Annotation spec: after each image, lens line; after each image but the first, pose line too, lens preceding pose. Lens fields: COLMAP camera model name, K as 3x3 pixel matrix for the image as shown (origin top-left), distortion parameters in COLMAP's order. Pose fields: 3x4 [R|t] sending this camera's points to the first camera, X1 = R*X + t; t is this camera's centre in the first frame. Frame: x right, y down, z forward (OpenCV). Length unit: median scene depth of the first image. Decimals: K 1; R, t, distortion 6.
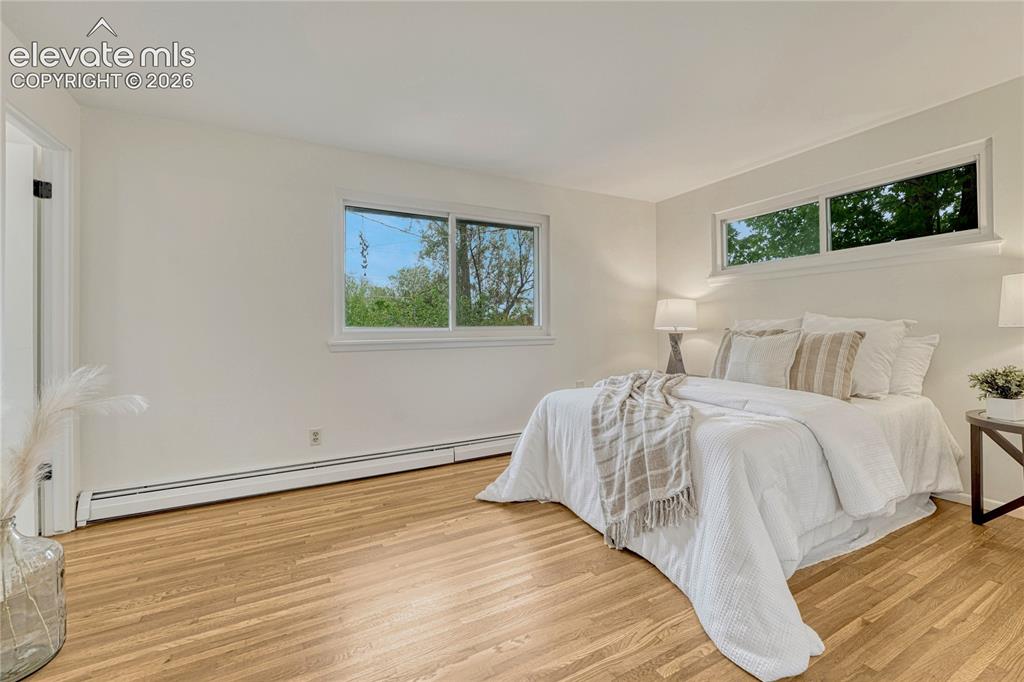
lens RADIAL K [[434.4, 0, 510.6], [0, 434.4, 342.0], [0, 0, 1]] dist [-0.008802, 0.000189]
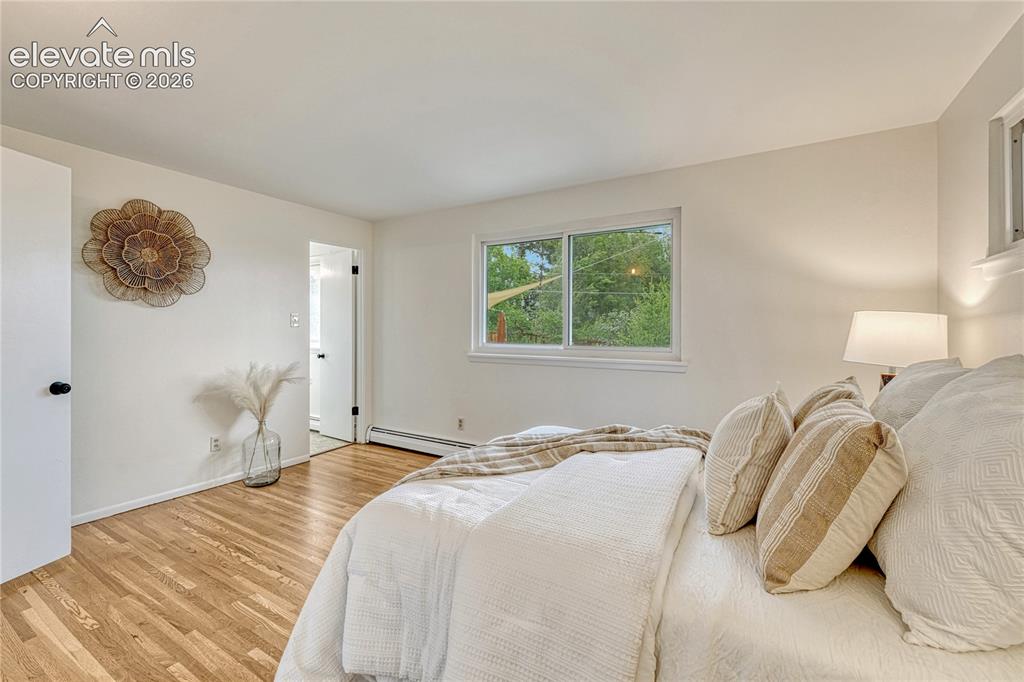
lens RADIAL K [[434.4, 0, 510.6], [0, 434.4, 342.0], [0, 0, 1]] dist [-0.008802, 0.000189]
pose [[0.513623, 0.041271, -0.857023, 1.022174], [-0.038492, 0.998945, 0.025037, -0.096505], [0.857152, 0.020129, 0.514670, 0.579319]]
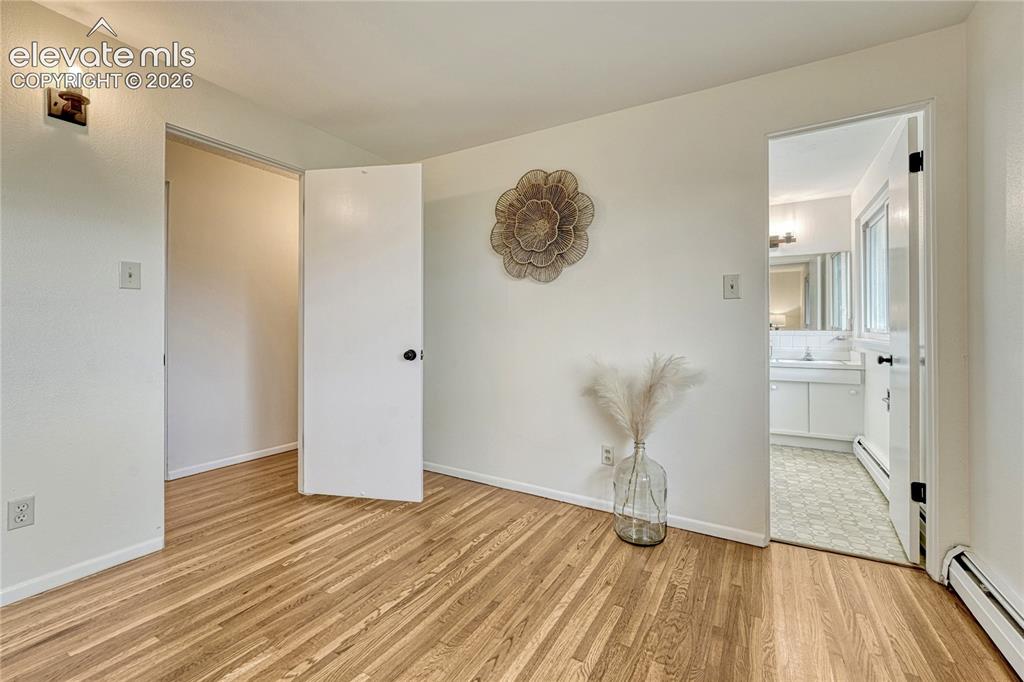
lens RADIAL K [[431.3, 0, 505.5], [0, 431.3, 326.6], [0, 0, 1]] dist [-0.009990, 0.000006]
pose [[-0.853087, 0.009249, -0.521687, 0.059433], [-0.010548, 0.999333, 0.034965, -0.046837], [0.521662, 0.035331, -0.852420, 1.296347]]
